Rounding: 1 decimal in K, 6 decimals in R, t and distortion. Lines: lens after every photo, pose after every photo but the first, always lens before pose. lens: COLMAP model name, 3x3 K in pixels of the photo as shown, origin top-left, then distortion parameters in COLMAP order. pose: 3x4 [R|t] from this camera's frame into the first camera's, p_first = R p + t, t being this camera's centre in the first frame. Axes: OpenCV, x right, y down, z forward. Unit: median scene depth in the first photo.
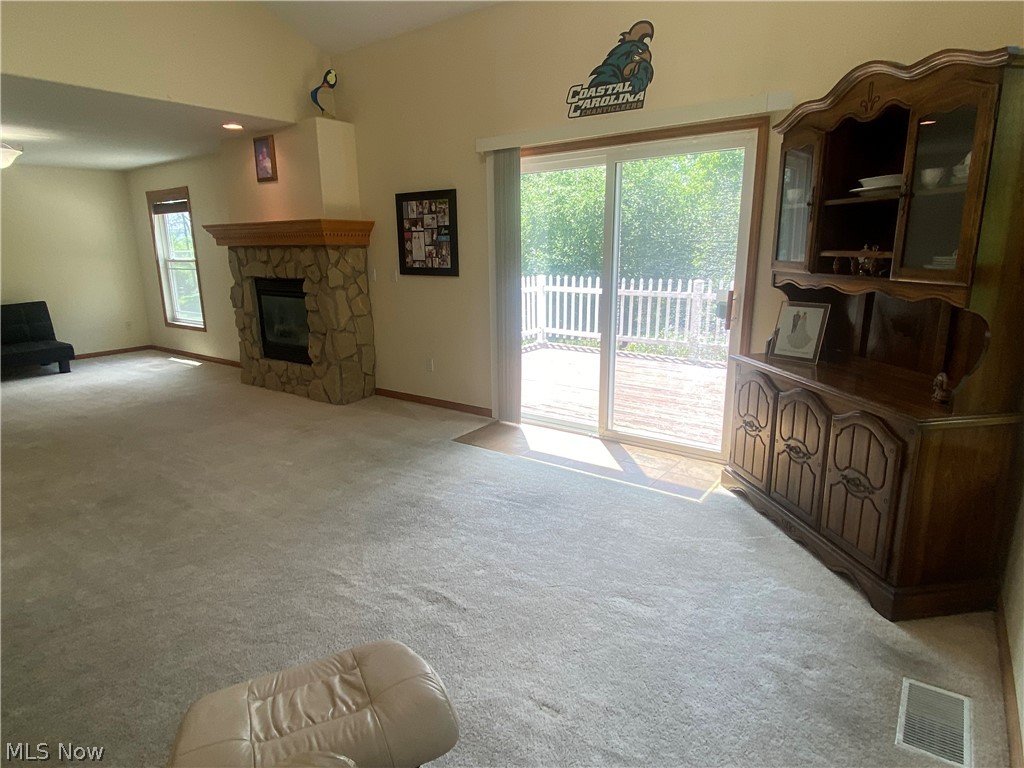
lens RADIAL K [[567.7, 0, 513.0], [0, 567.7, 392.7], [0, 0, 1]] dist [0.002524, -0.003942]
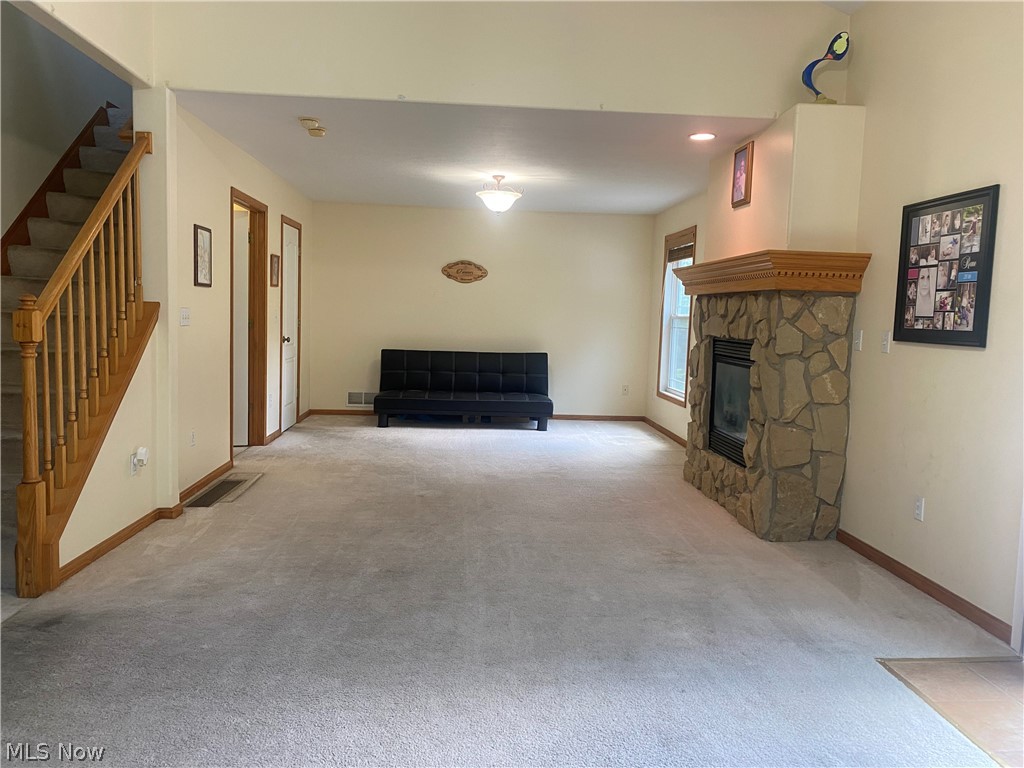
lens RADIAL K [[771.1, 0, 512.0], [0, 771.1, 380.1], [0, 0, 1]] dist [0.013682, -0.013318]
pose [[0.632243, 0.095094, -0.768912, 0.161175], [-0.226545, 0.971755, -0.066098, -0.031302], [0.740909, 0.215983, 0.635929, 0.227882]]
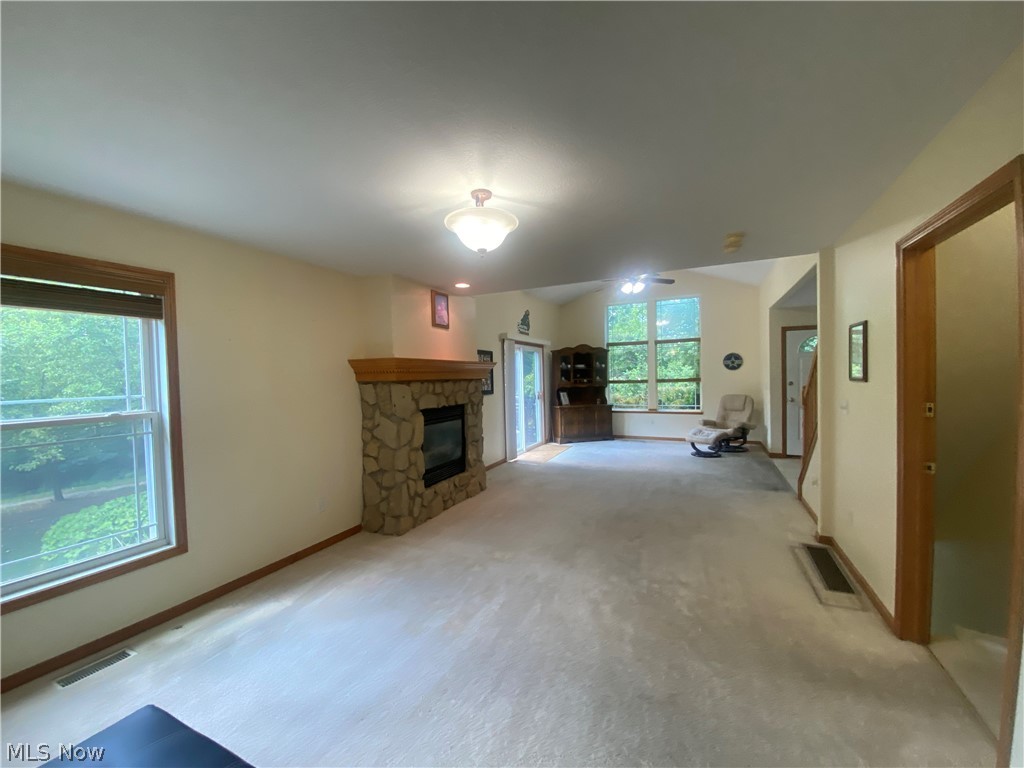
lens RADIAL K [[412.8, 0, 509.9], [0, 412.8, 385.0], [0, 0, 1]] dist [-0.000302, -0.000005]
pose [[-0.195115, -0.010027, 0.980729, -1.378426], [0.265279, 0.962137, 0.062614, -0.285008], [-0.944223, 0.272384, -0.185068, 1.109652]]
